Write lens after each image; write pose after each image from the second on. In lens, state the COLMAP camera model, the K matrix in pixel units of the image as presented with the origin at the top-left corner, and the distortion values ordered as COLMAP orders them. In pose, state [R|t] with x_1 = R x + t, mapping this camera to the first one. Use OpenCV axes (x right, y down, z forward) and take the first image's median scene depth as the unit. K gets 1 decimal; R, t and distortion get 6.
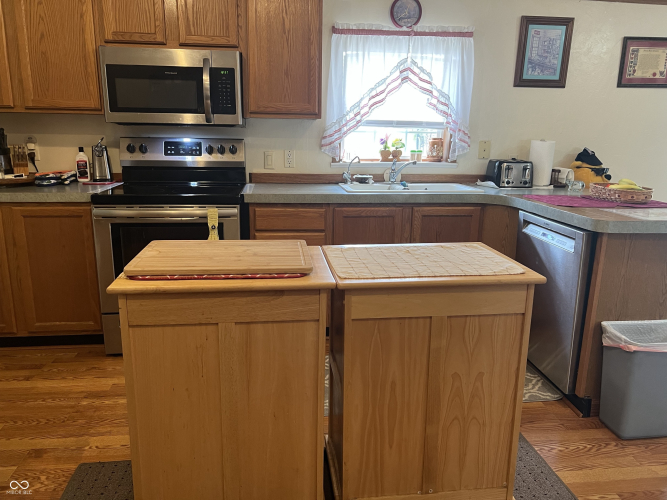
lens RADIAL K [[503.3, 0, 333.5], [0, 503.3, 250.0], [0, 0, 1]] dist [0.082136, -0.084105]
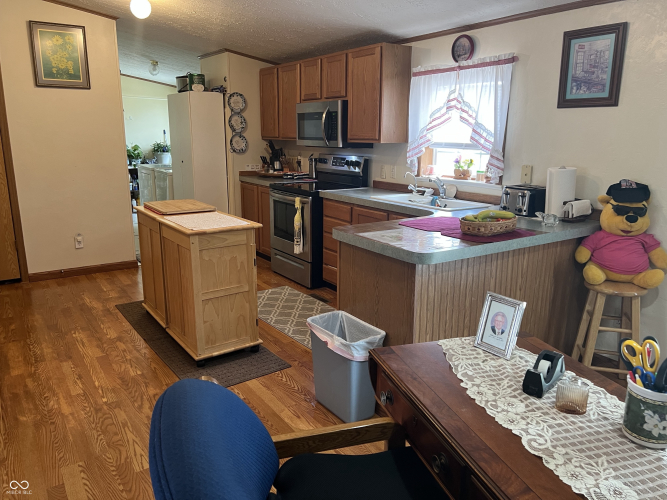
lens RADIAL K [[503.3, 0, 333.5], [0, 503.3, 250.0], [0, 0, 1]] dist [0.082136, -0.084105]
pose [[0.469664, 0.189151, -0.862344, 1.025638], [-0.204923, 0.973458, 0.101915, -0.083479], [0.858733, 0.128849, 0.495959, 0.233705]]
